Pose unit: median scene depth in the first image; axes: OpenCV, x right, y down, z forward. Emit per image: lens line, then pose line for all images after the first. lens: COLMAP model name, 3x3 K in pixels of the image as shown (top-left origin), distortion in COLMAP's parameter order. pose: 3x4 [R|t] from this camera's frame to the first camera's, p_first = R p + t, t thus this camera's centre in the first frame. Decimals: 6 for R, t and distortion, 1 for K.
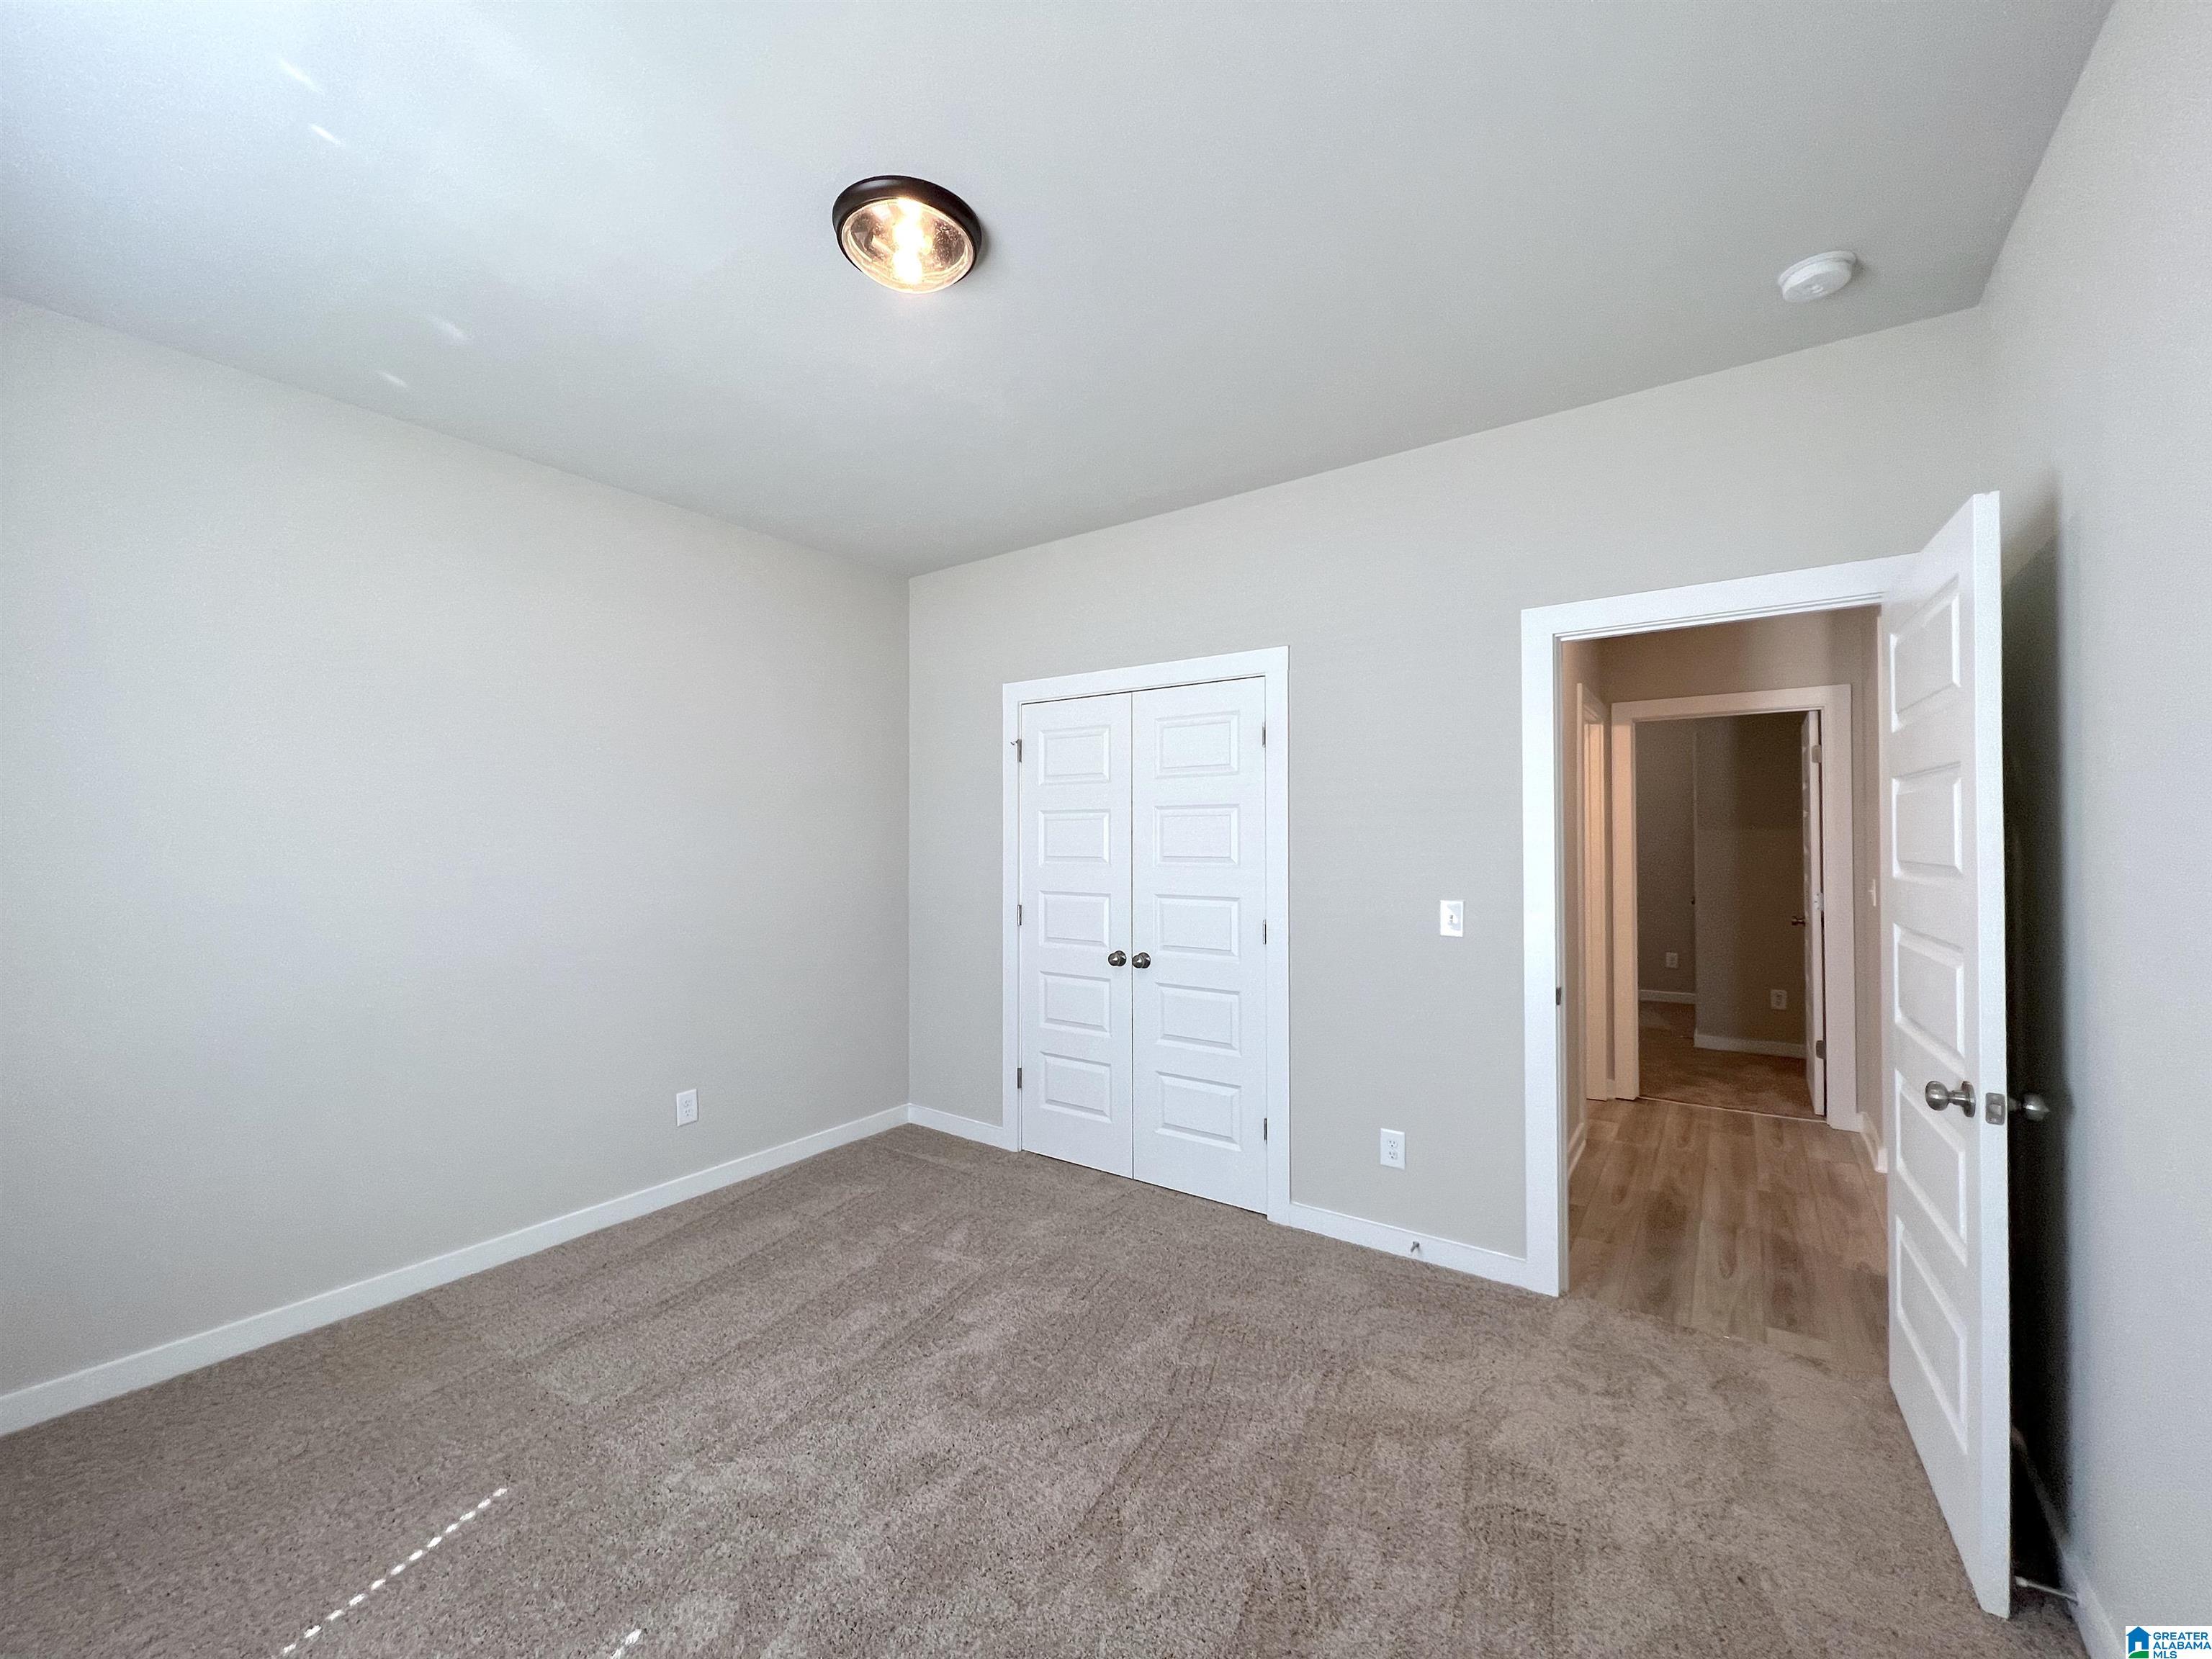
lens RADIAL K [[886.5, 0, 1101.4], [0, 886.5, 830.8], [0, 0, 1]] dist [-0.000596, 0.000417]
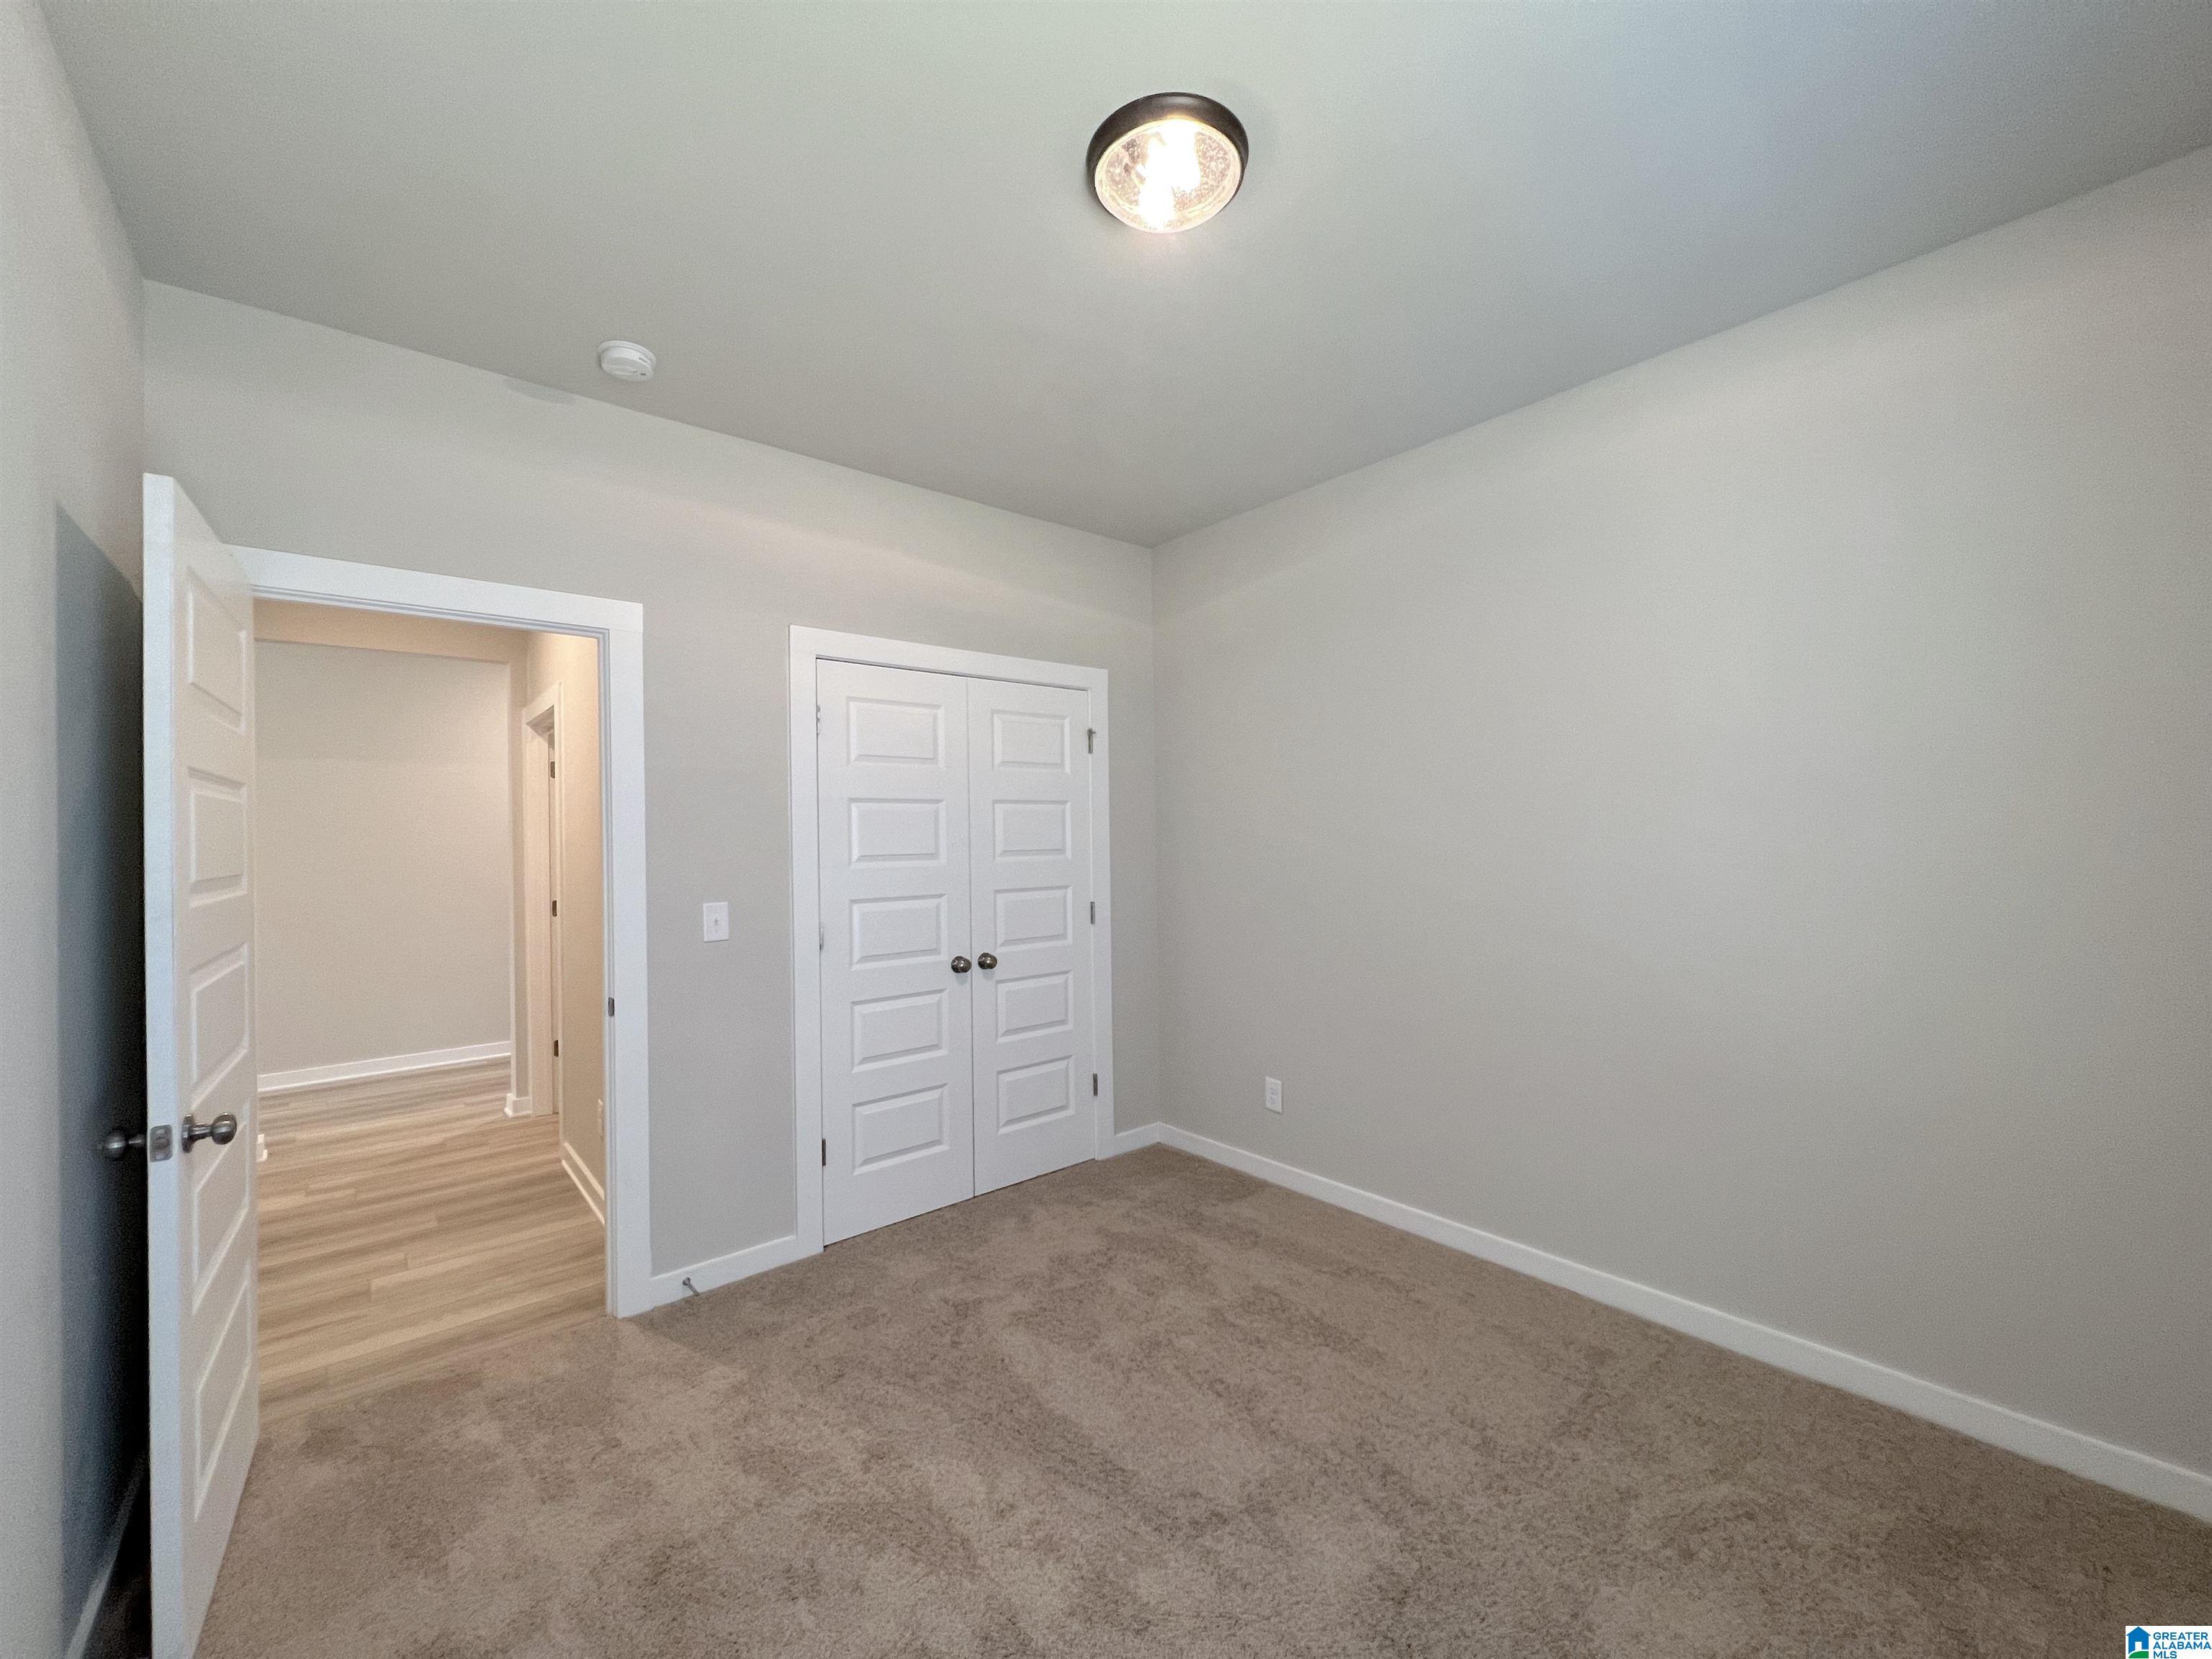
lens RADIAL K [[883.9, 0, 1102.3], [0, 883.9, 829.2], [0, 0, 1]] dist [0.000357, 0.000052]
pose [[0.258564, -0.003639, 0.965987, -0.884058], [0.002444, 0.999992, 0.003113, 0.002157], [-0.965991, 0.001556, 0.258571, 0.668590]]
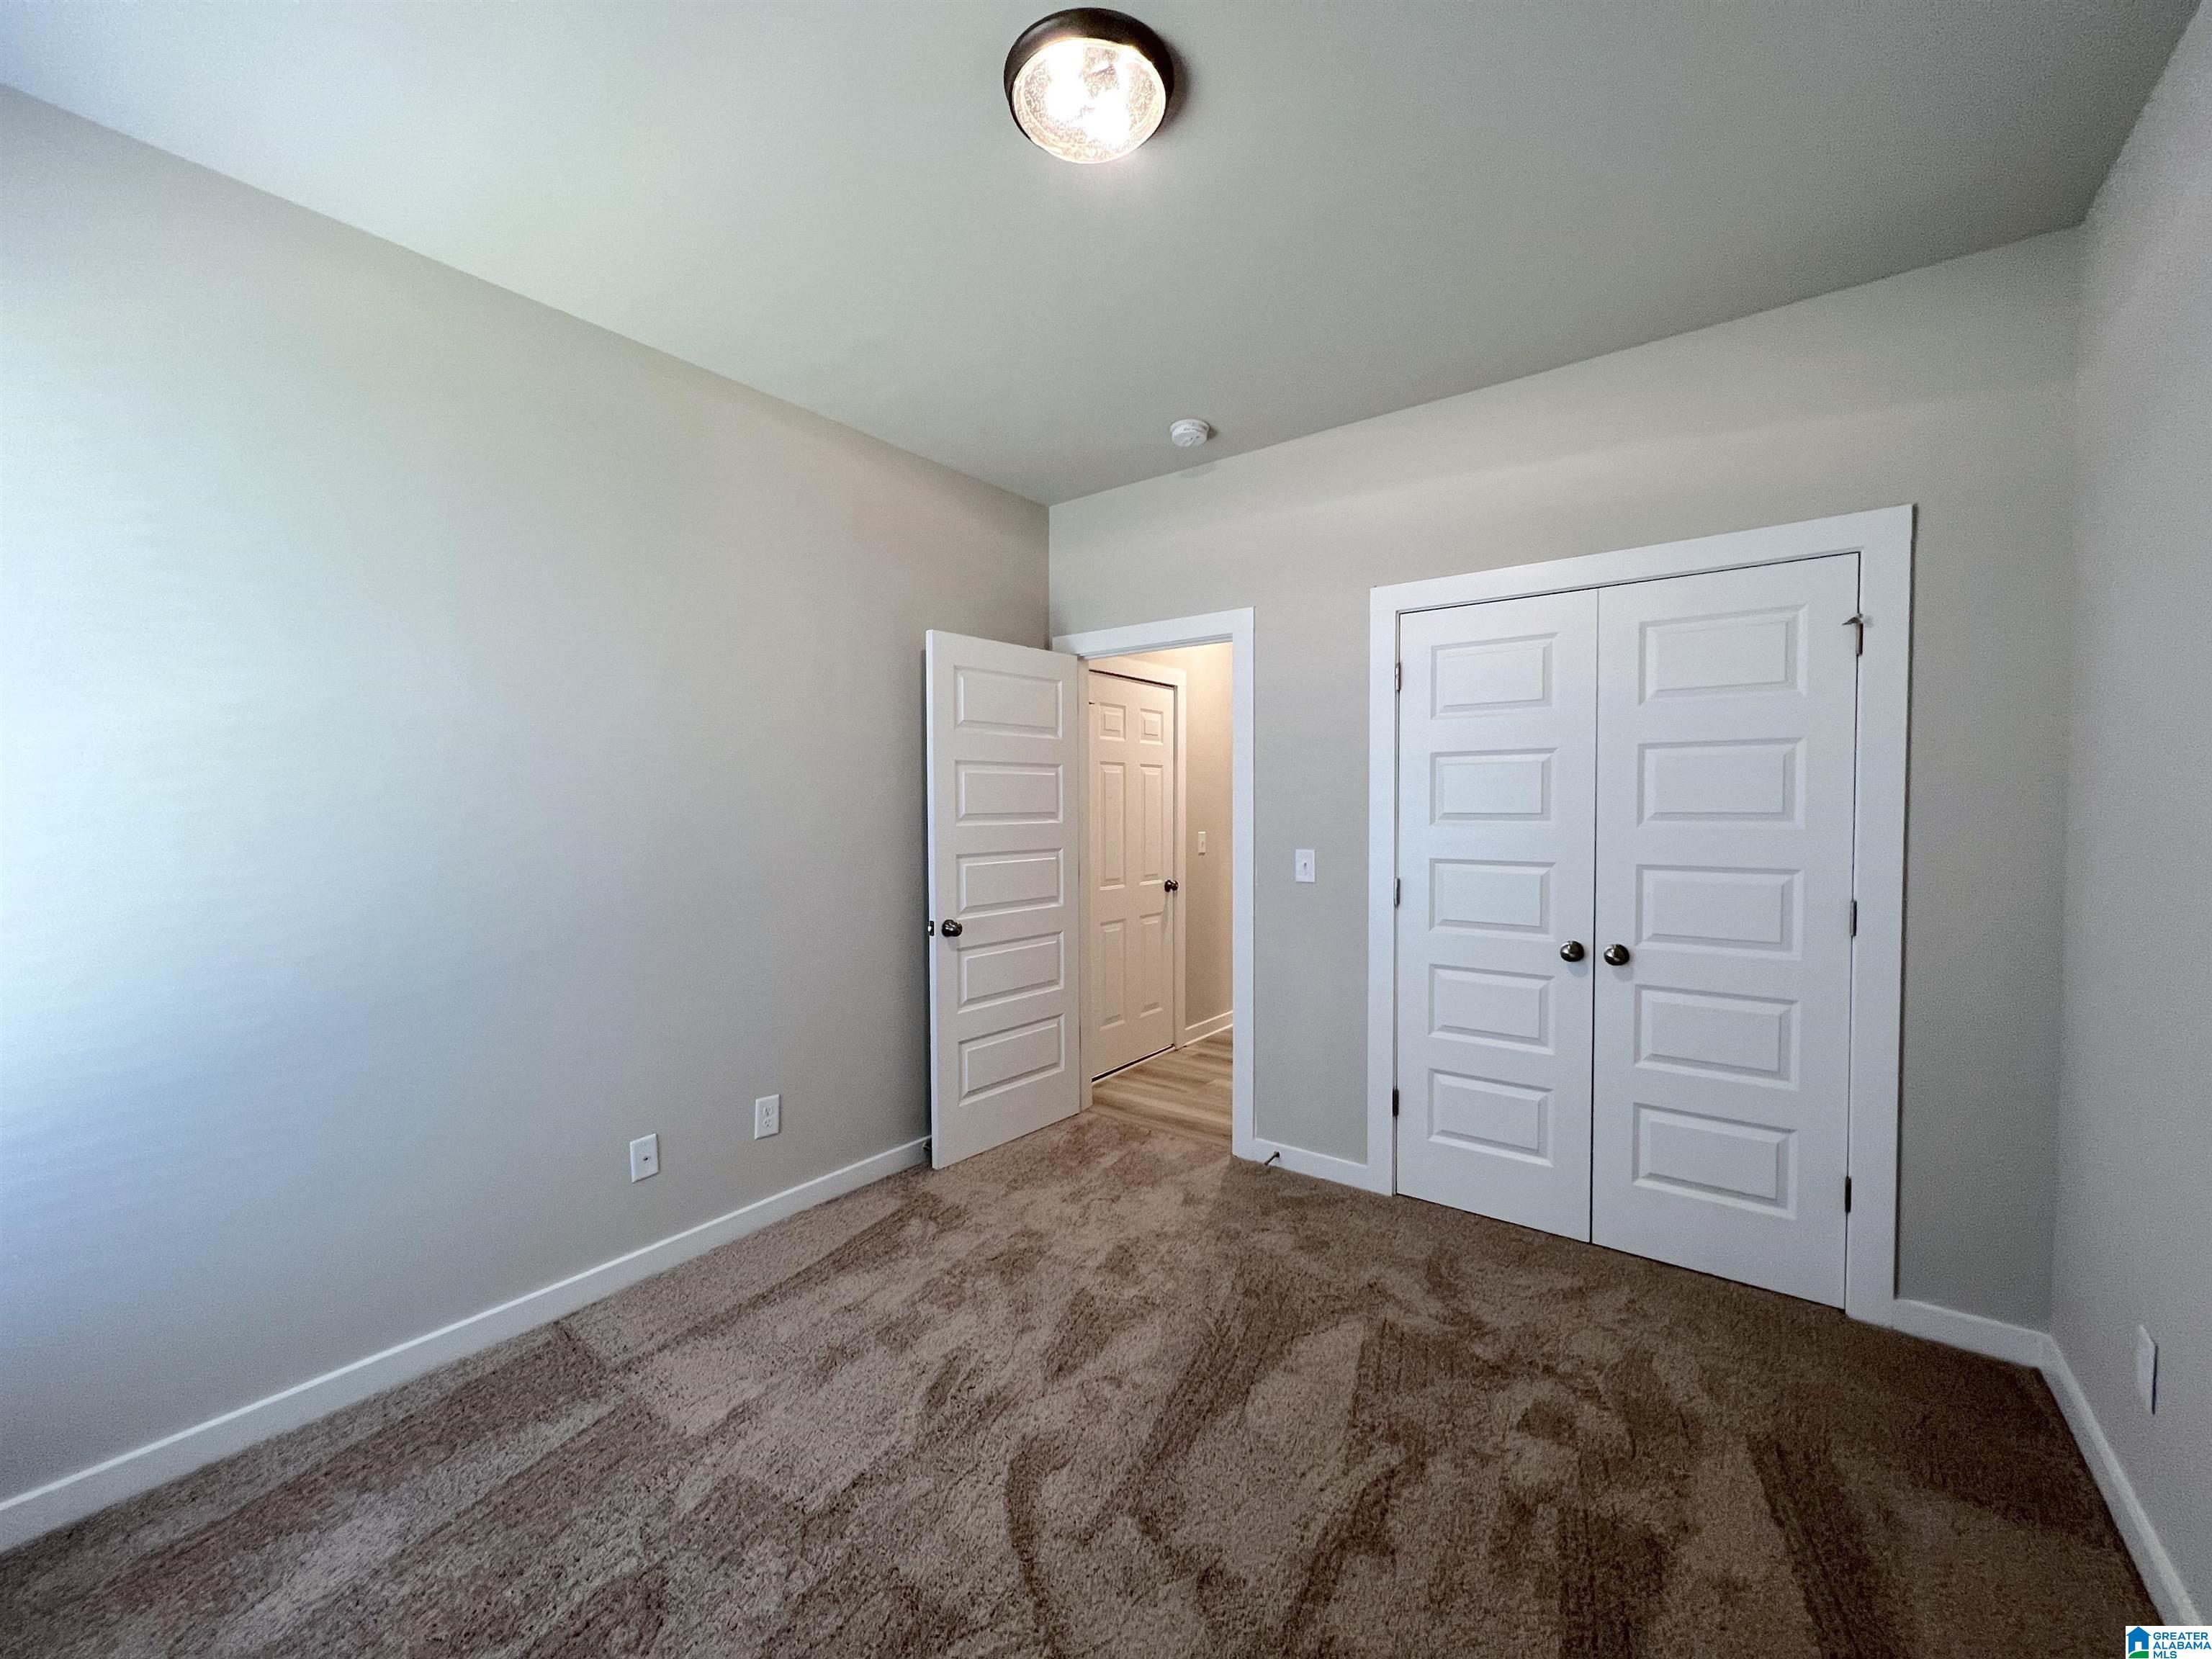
lens RADIAL K [[886.5, 0, 1101.4], [0, 886.5, 830.8], [0, 0, 1]] dist [-0.000596, 0.000417]
pose [[0.998993, -0.011267, -0.043422, -0.367966], [0.013318, 0.998796, 0.047219, 0.003654], [0.042838, -0.047750, 0.997940, 0.269751]]
